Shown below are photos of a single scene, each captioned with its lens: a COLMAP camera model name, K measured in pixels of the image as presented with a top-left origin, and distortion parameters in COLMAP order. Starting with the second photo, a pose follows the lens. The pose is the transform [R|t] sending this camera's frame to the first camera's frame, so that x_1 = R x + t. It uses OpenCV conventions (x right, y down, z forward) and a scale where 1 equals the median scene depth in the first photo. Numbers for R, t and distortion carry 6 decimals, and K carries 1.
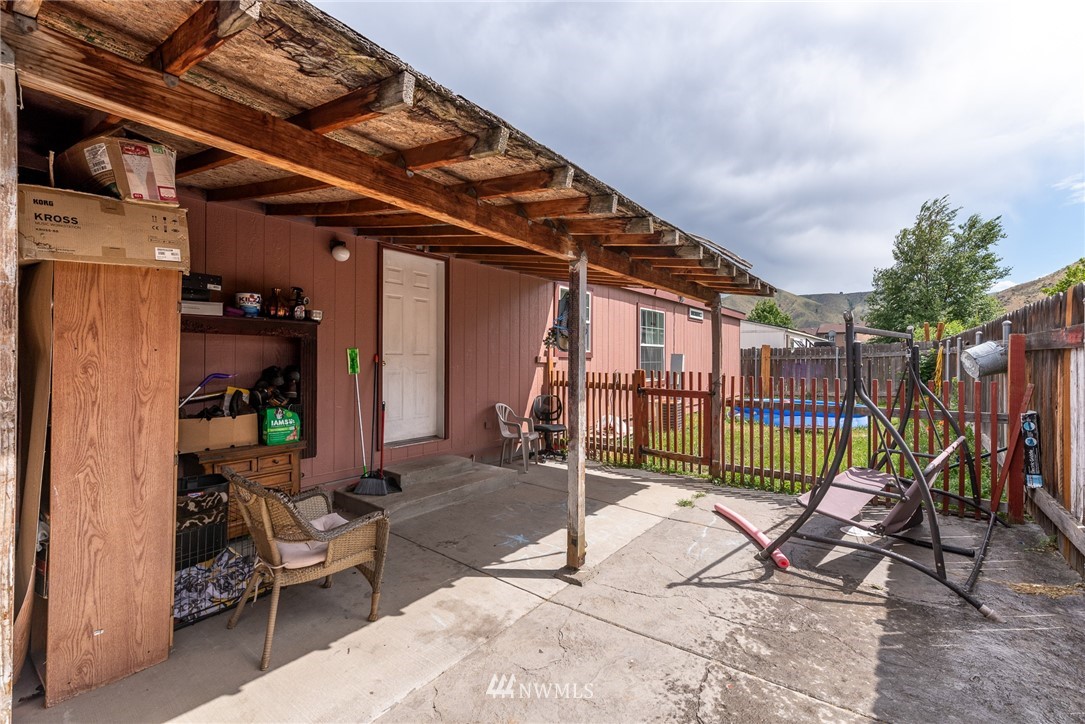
lens RADIAL K [[471.1, 0, 538.5], [0, 471.1, 346.8], [0, 0, 1]] dist [0.000318, -0.000064]
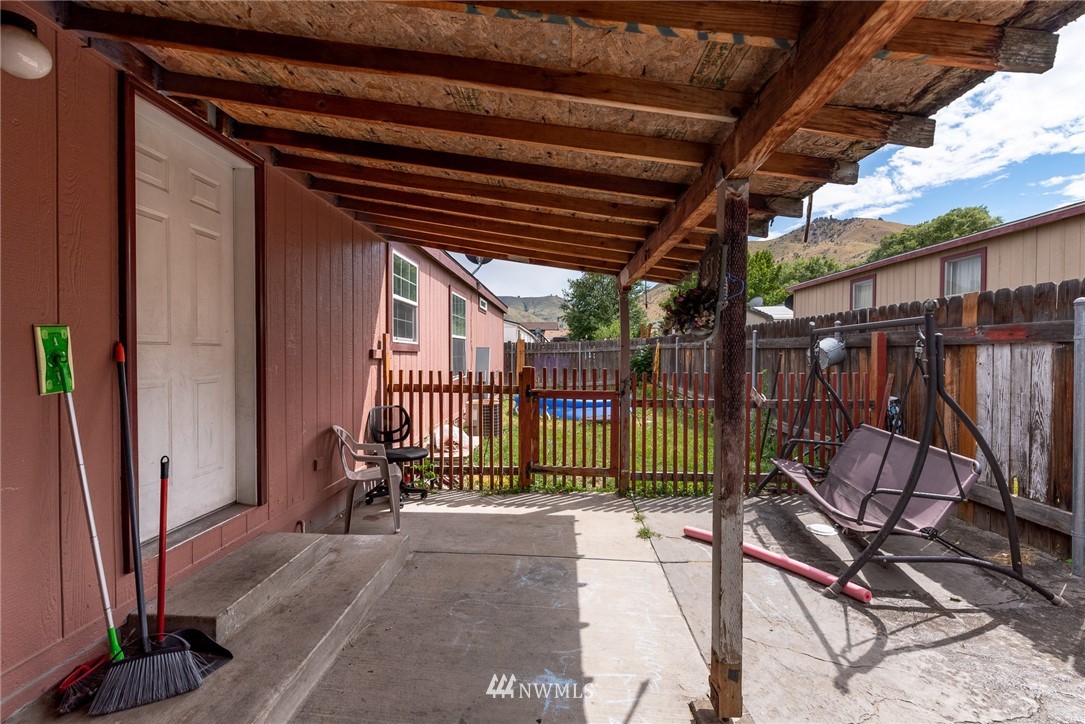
lens RADIAL K [[471.4, 0, 544.7], [0, 471.4, 353.5], [0, 0, 1]] dist [0.000426, -0.000399]
pose [[0.804650, -0.001305, 0.593748, -0.261419], [-0.015083, 0.999630, 0.022638, 0.009186], [-0.593557, -0.027171, 0.804333, 0.401434]]
